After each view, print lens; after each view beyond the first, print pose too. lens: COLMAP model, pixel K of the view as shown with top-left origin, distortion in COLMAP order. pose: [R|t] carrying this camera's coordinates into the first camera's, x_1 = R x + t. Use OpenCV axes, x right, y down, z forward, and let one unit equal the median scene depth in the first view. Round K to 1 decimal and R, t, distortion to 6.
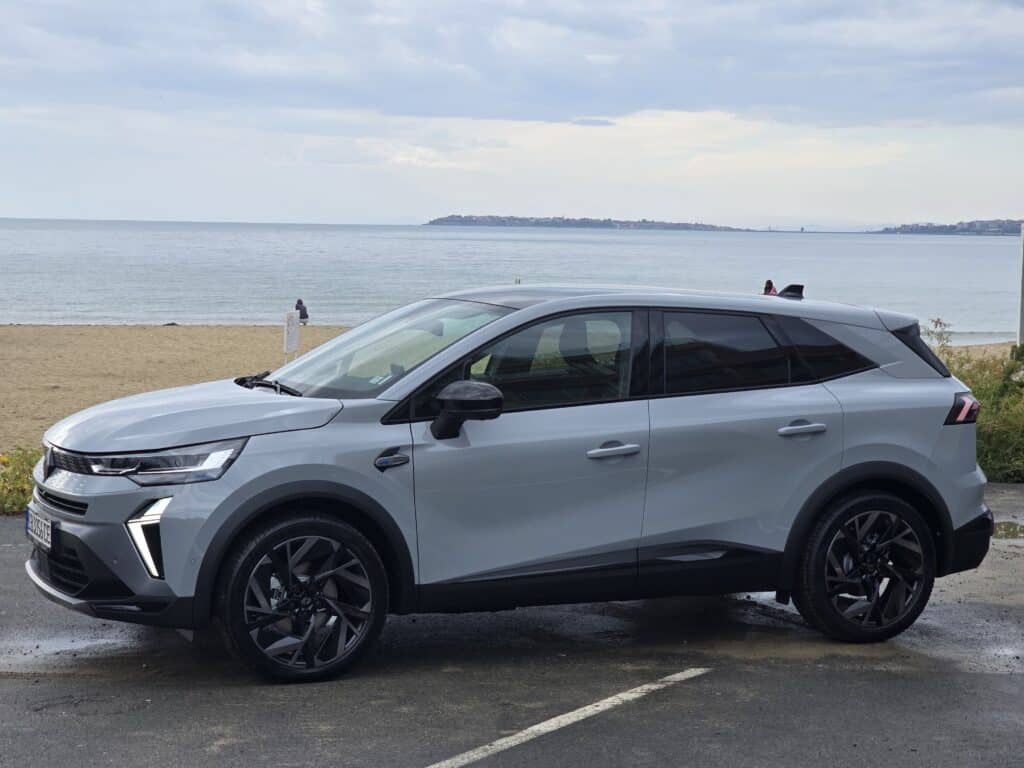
lens RADIAL K [[2098.7, 0, 512.0], [0, 2098.7, 384.0], [0, 0, 1]] dist [-0.392823, 0.183406]
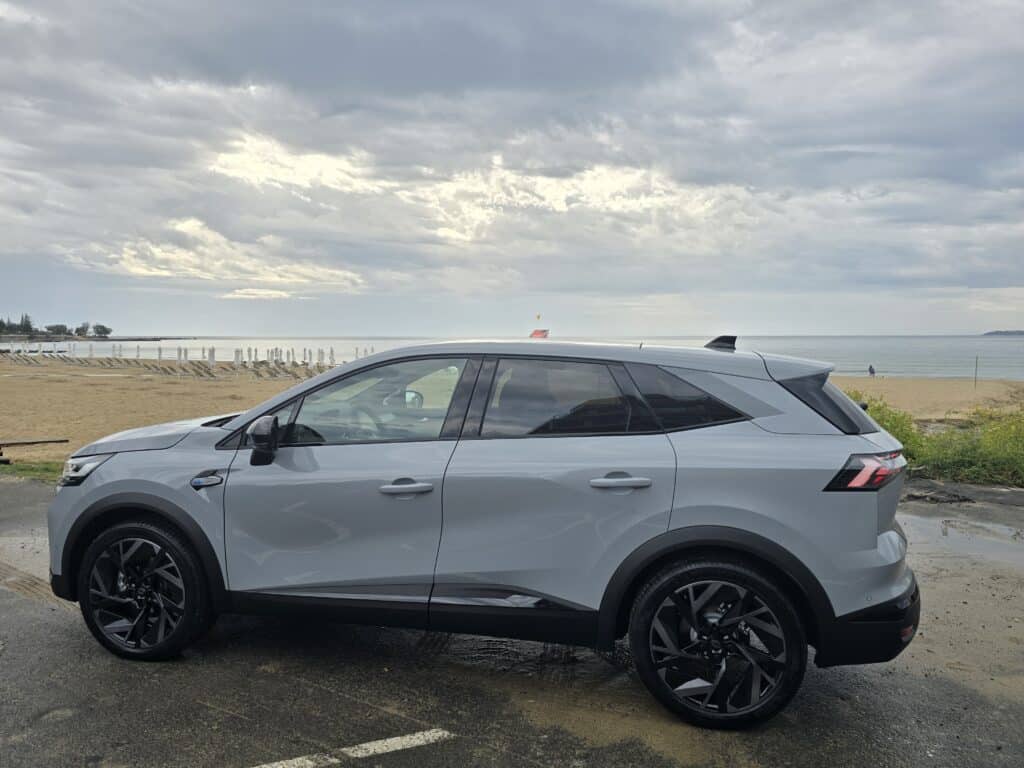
lens RADIAL K [[725.5, 0, 511.7], [0, 725.5, 358.2], [0, 0, 1]] dist [0.006370, -0.002938]
pose [[0.801836, 0.001886, -0.597542, 0.297011], [-0.032362, 0.998664, -0.040273, -0.019886], [0.596668, 0.051630, 0.800826, 0.703508]]
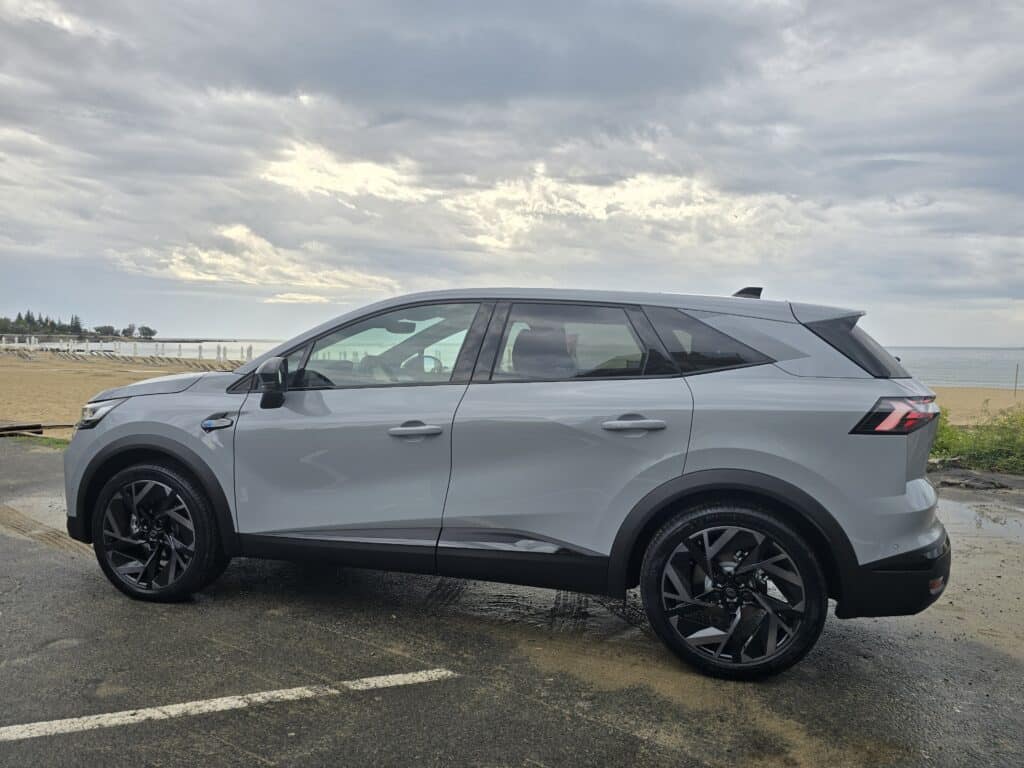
lens RADIAL K [[715.3, 0, 512.0], [0, 715.3, 384.0], [0, 0, 1]] dist [0.009264, -0.000033]
pose [[0.774671, 0.028572, -0.631718, 0.295423], [-0.048386, 0.998728, -0.014164, 0.011000], [0.630510, 0.041539, 0.775069, 0.722880]]
